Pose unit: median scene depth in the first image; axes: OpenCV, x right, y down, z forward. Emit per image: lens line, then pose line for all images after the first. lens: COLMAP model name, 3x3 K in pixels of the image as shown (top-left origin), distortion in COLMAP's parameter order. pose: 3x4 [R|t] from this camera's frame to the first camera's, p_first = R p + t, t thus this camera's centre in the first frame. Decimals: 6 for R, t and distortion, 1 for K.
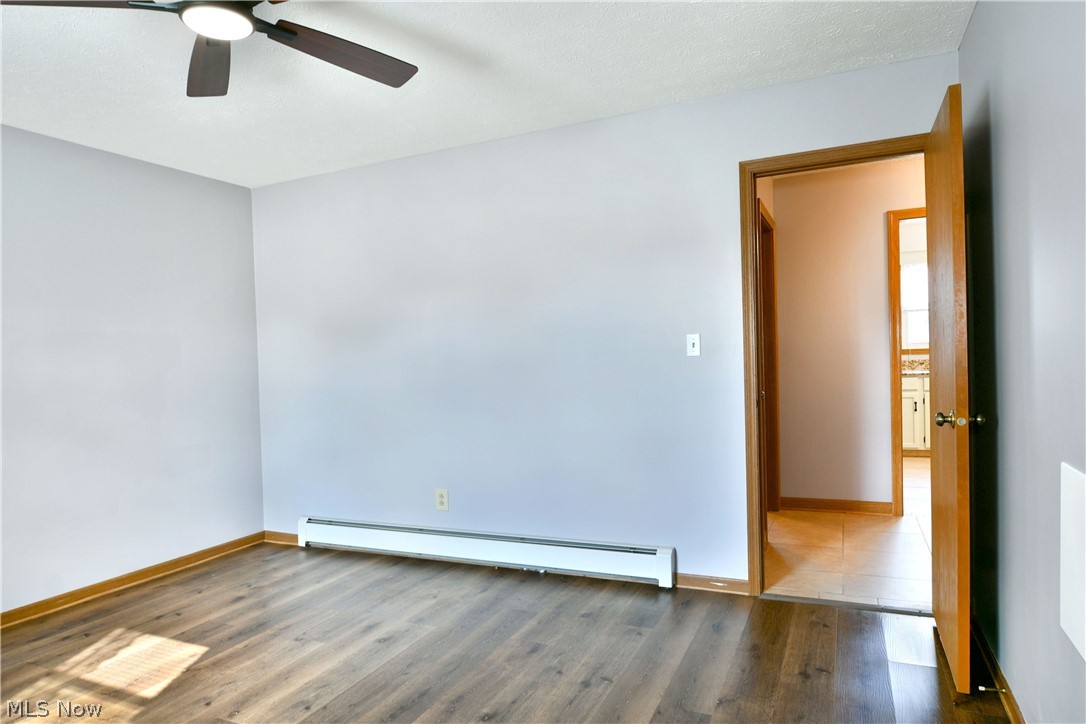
lens RADIAL K [[679.2, 0, 519.4], [0, 679.2, 366.1], [0, 0, 1]] dist [-0.015705, -0.000637]
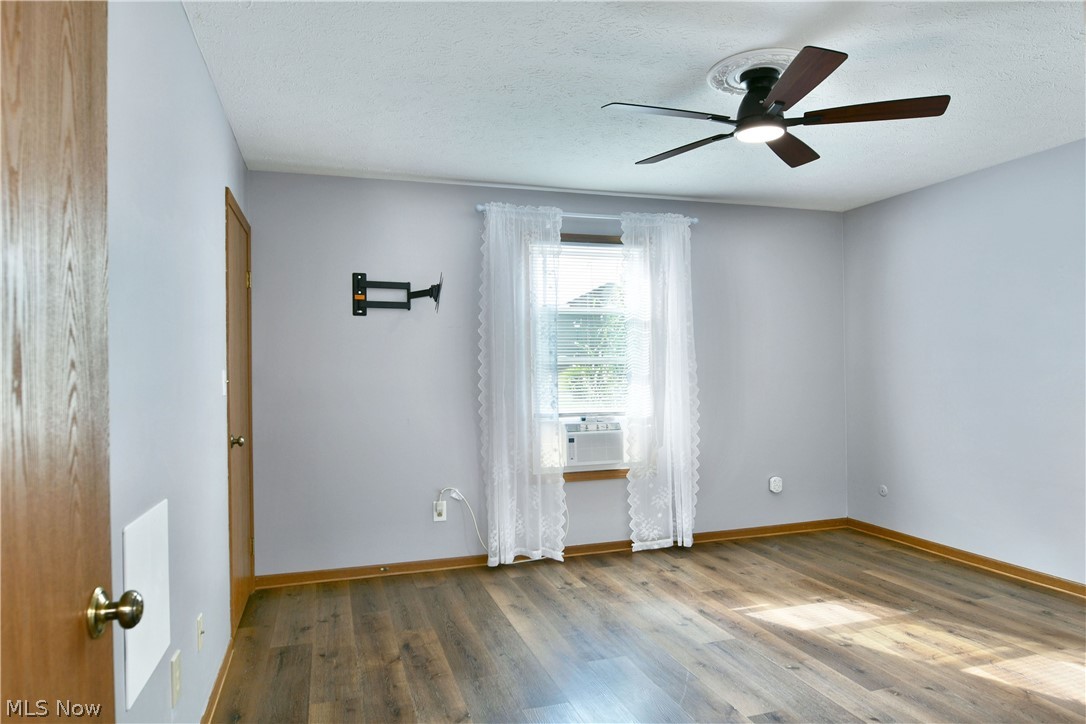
lens RADIAL K [[679.2, 0, 519.4], [0, 679.2, 366.1], [0, 0, 1]] dist [-0.015705, -0.000637]
pose [[-0.748474, 0.041217, -0.661882, 0.546716], [0.029172, 0.999147, 0.029232, -0.033409], [0.662523, 0.002571, -0.749038, 1.104019]]
